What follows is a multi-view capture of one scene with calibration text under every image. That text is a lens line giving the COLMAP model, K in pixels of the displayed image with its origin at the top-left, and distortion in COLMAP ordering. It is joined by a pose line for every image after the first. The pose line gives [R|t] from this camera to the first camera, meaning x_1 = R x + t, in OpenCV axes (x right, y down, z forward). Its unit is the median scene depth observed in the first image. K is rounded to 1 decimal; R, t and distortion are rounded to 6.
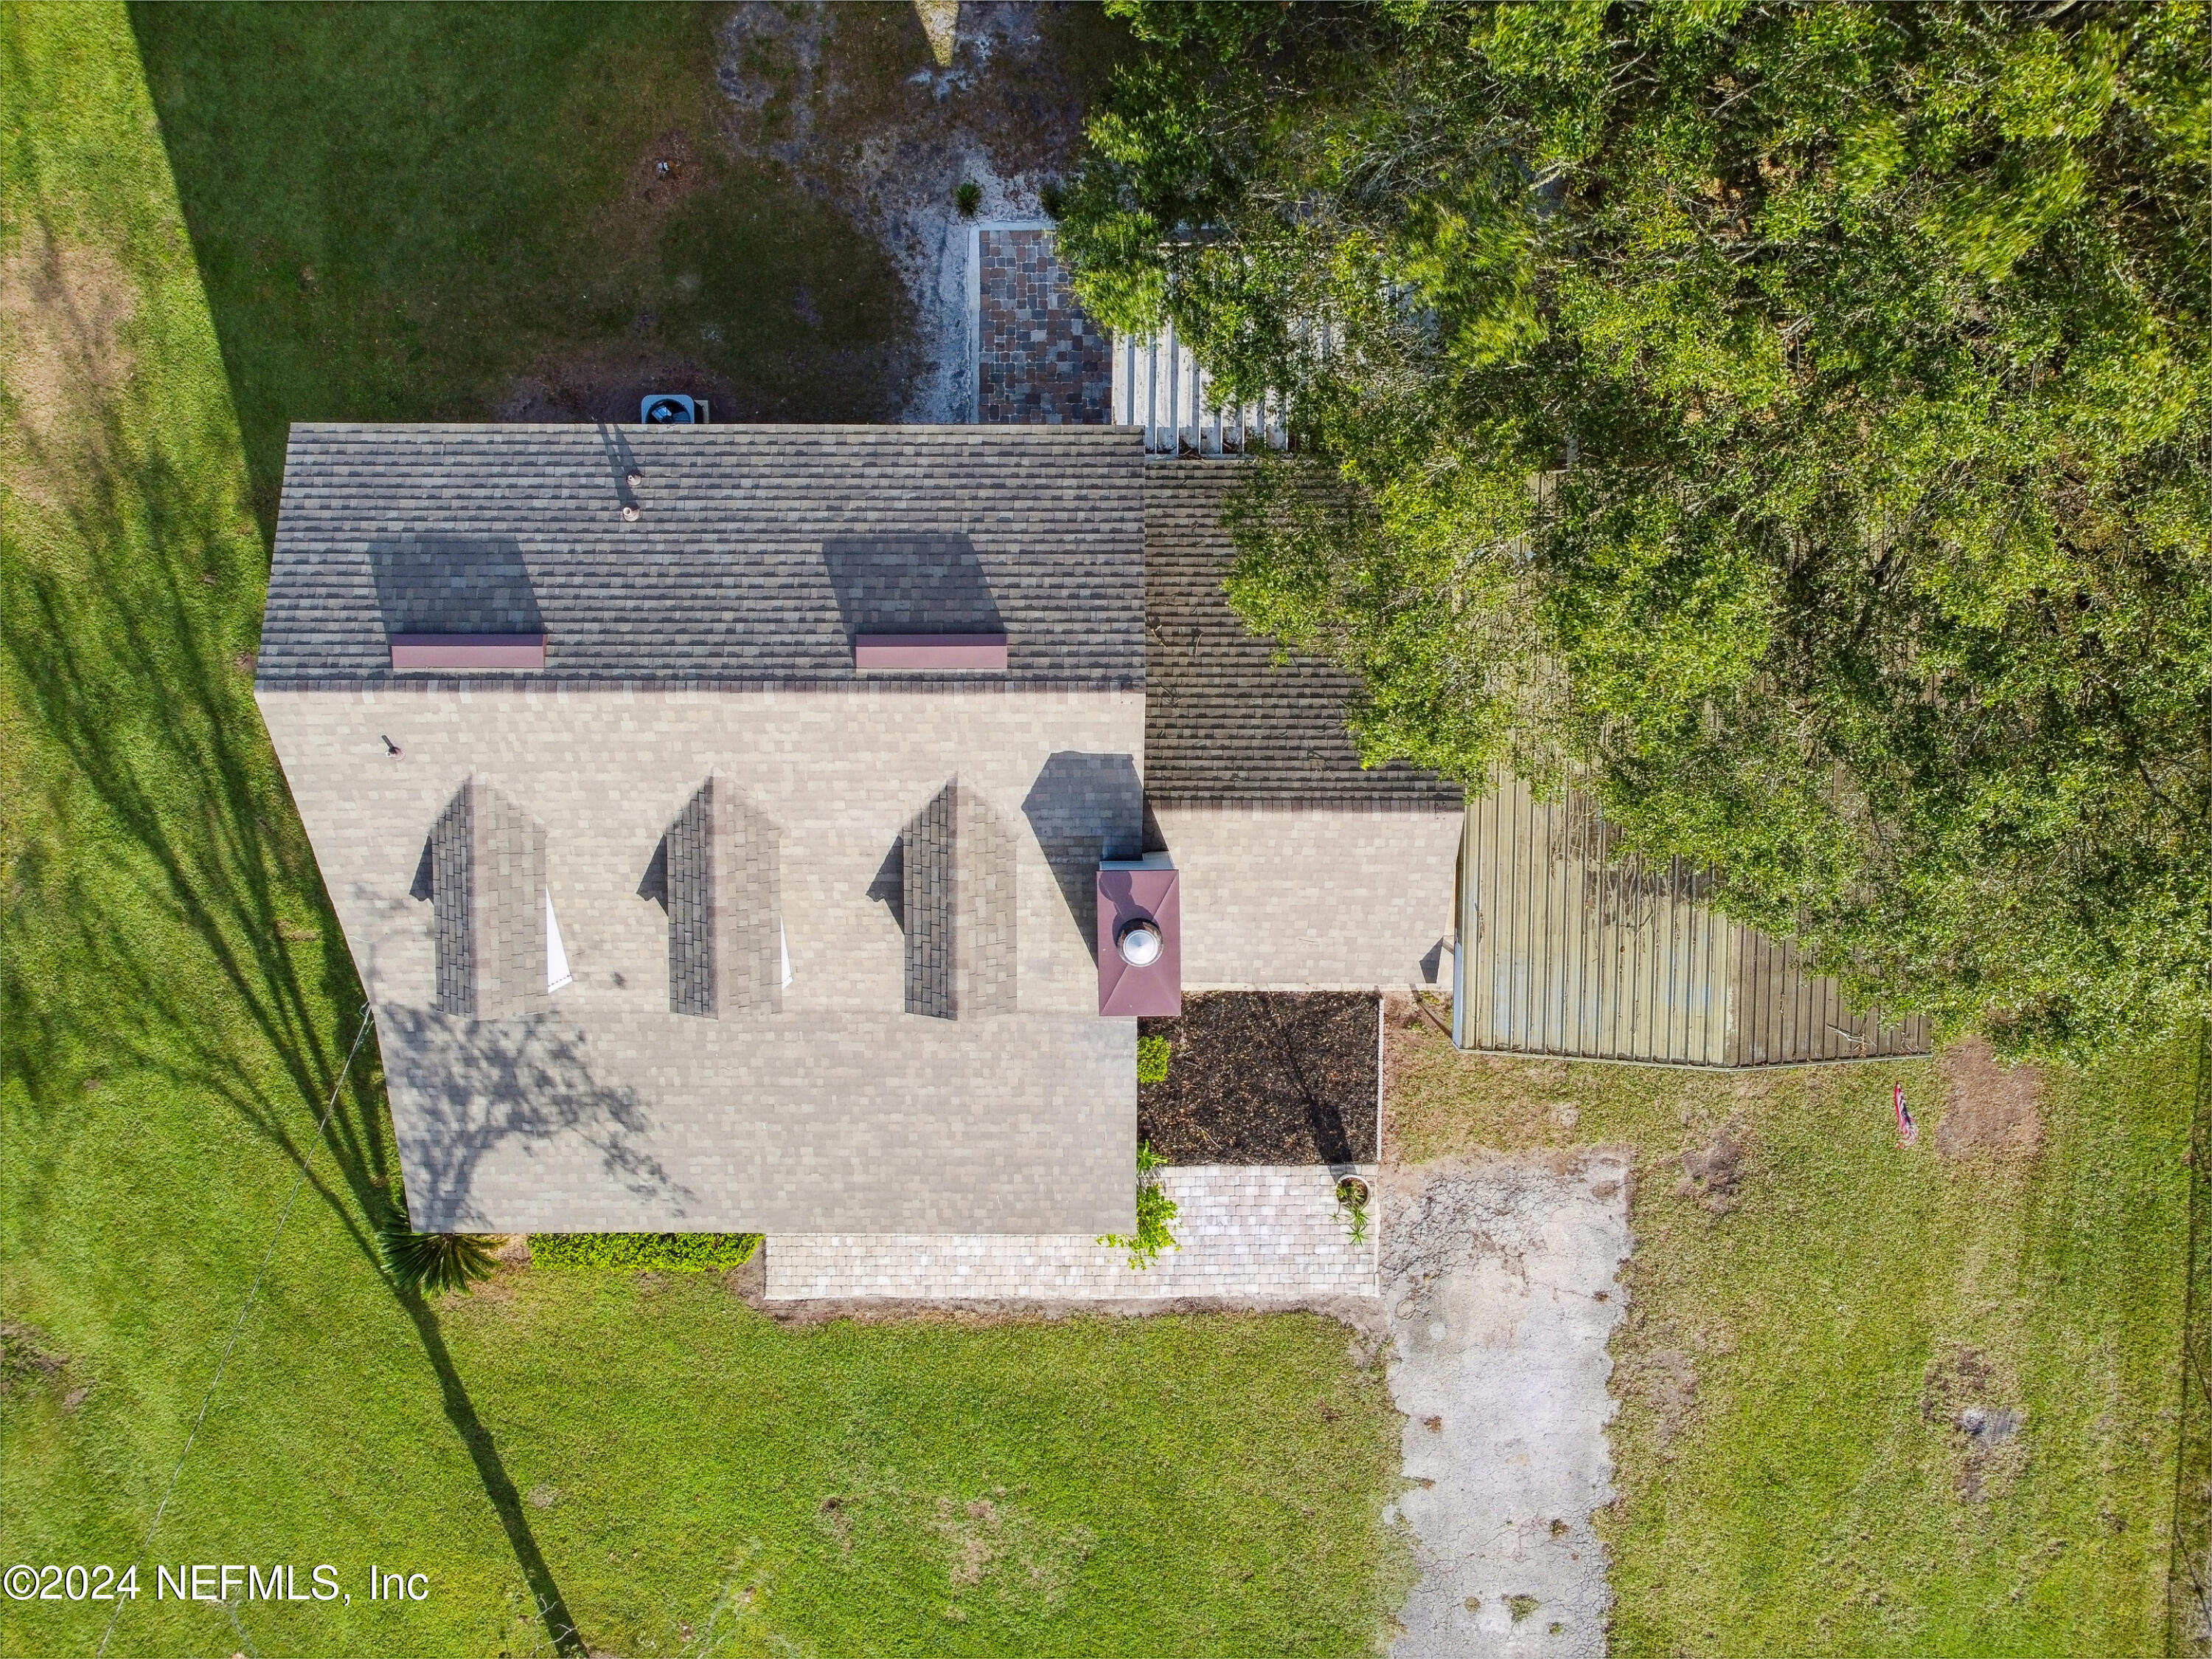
lens RADIAL K [[1676.6, 0, 1106.0], [0, 1676.6, 829.5], [0, 0, 1]] dist [0.008588, -0.009863]
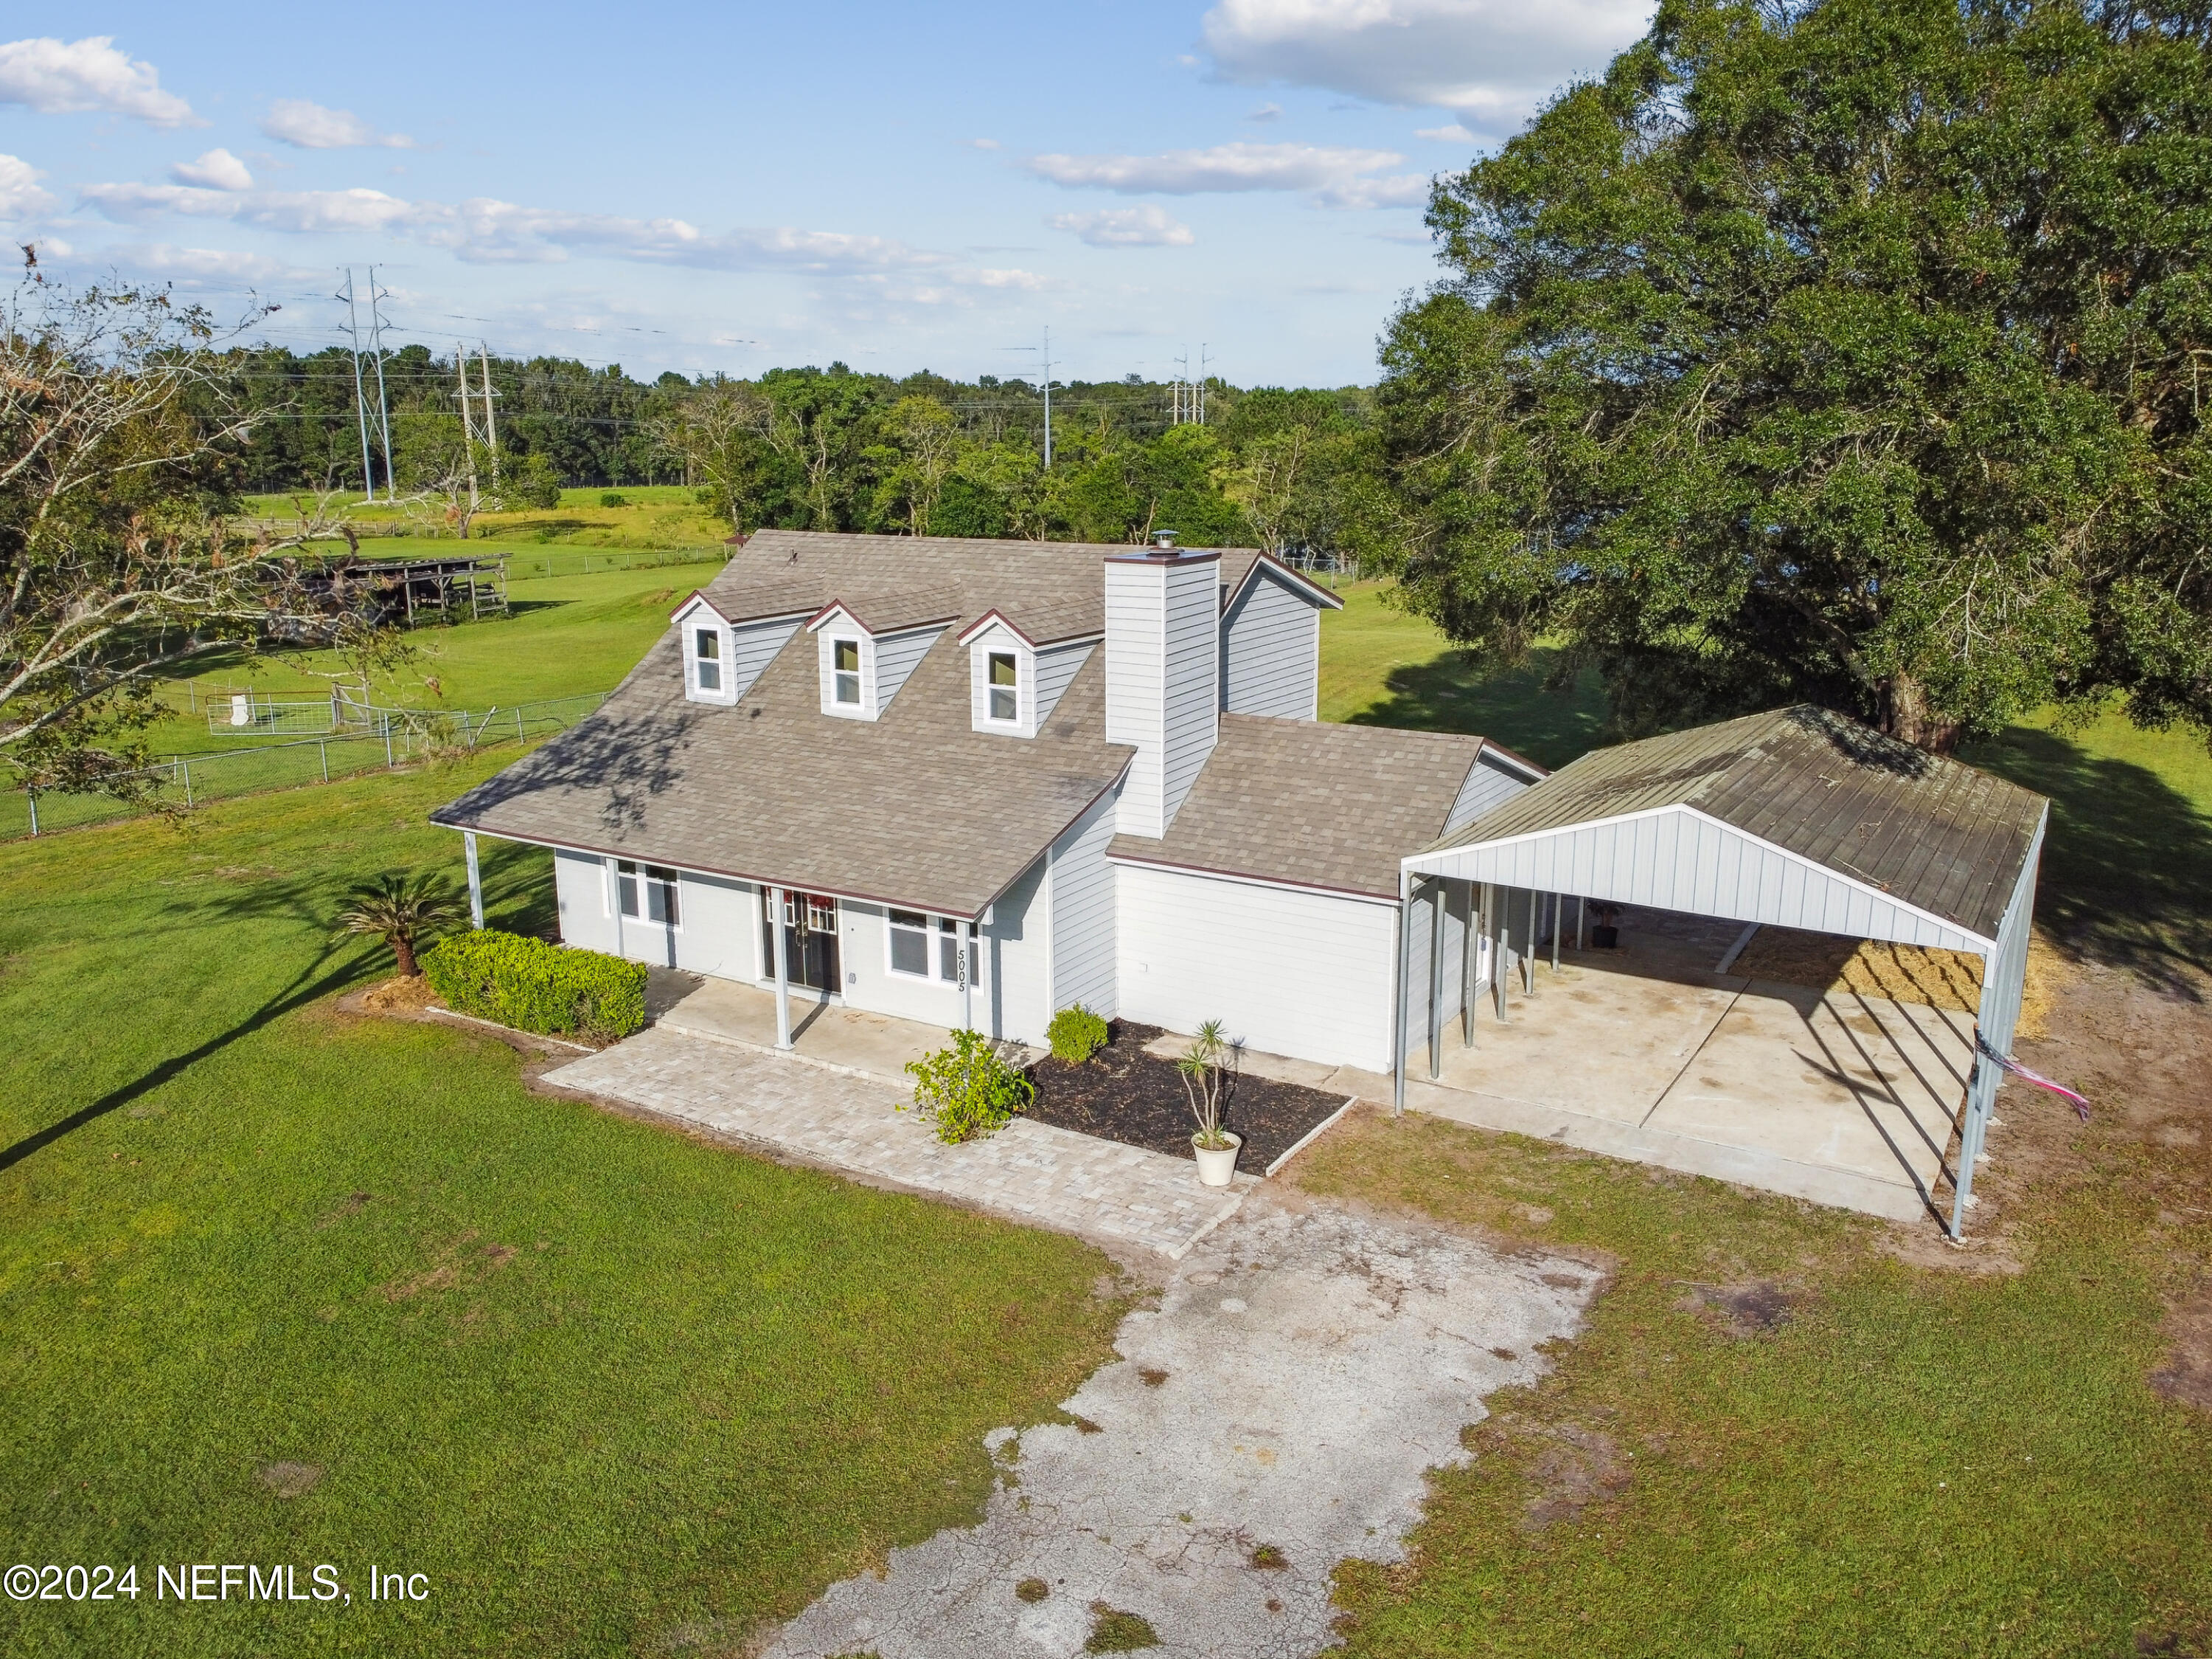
lens RADIAL K [[1691.6, 0, 1109.4], [0, 1691.6, 878.2], [0, 0, 1]] dist [0.032110, -0.061235]
pose [[0.854409, 0.142200, -0.499765, 0.452953], [-0.517867, 0.154505, -0.841393, 0.832755], [-0.042430, 0.977705, 0.205651, 0.718136]]
